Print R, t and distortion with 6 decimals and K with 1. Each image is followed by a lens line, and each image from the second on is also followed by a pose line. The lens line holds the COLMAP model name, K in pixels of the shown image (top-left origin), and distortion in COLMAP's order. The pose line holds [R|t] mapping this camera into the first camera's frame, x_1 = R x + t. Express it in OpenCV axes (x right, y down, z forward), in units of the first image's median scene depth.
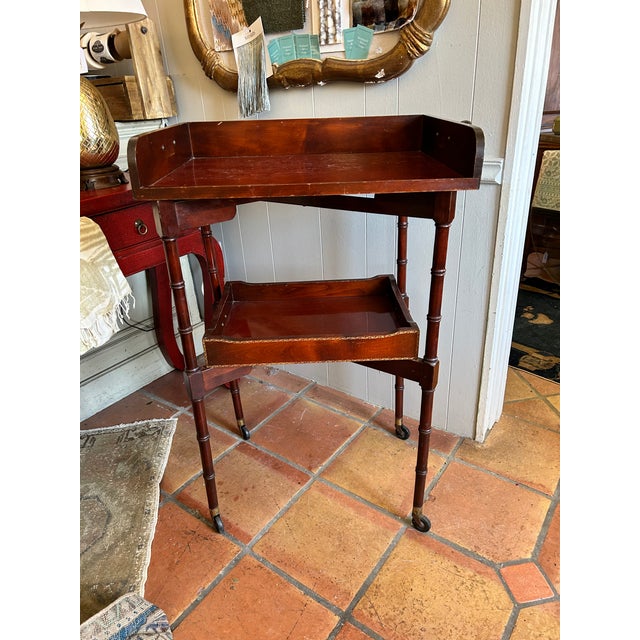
lens RADIAL K [[489.4, 0, 316.0], [0, 489.4, 324.6], [0, 0, 1]] dist [0.046360, -0.055730]
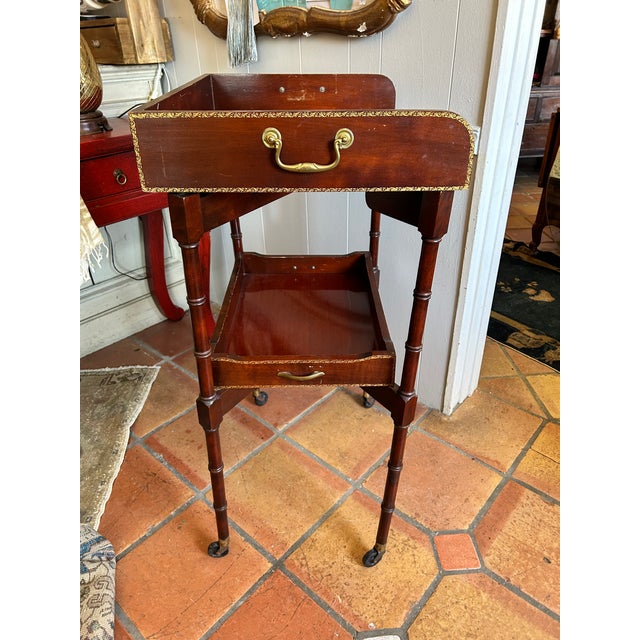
lens RADIAL K [[489.4, 0, 321.2], [0, 489.4, 328.1], [0, 0, 1]] dist [0.046360, -0.055730]
pose [[0.995305, 0.077715, -0.057695, 0.141838], [-0.071870, 0.992660, 0.097271, -0.019923], [0.064831, -0.092668, 0.993584, -0.001476]]
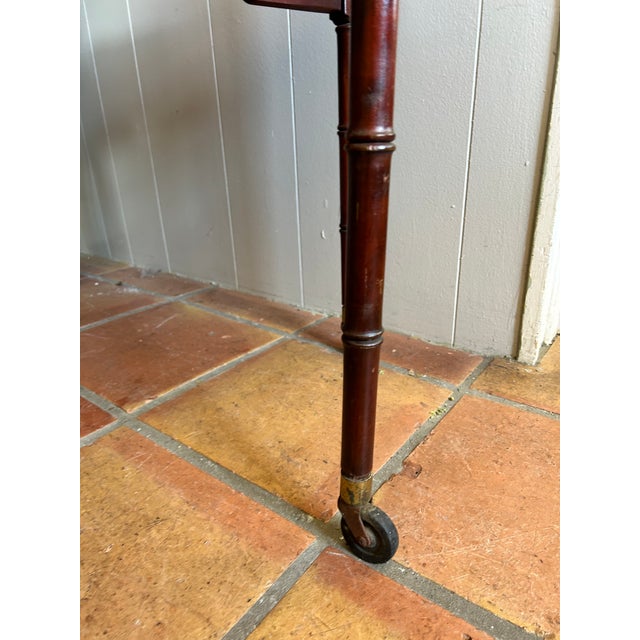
lens RADIAL K [[489.4, 0, 327.5], [0, 489.4, 328.1], [0, 0, 1]] dist [0.046360, -0.055730]
pose [[0.999608, 0.027863, 0.002743, 0.174830], [-0.027659, 0.997962, -0.057511, 0.278661], [-0.004340, 0.057412, 0.998341, 0.650982]]
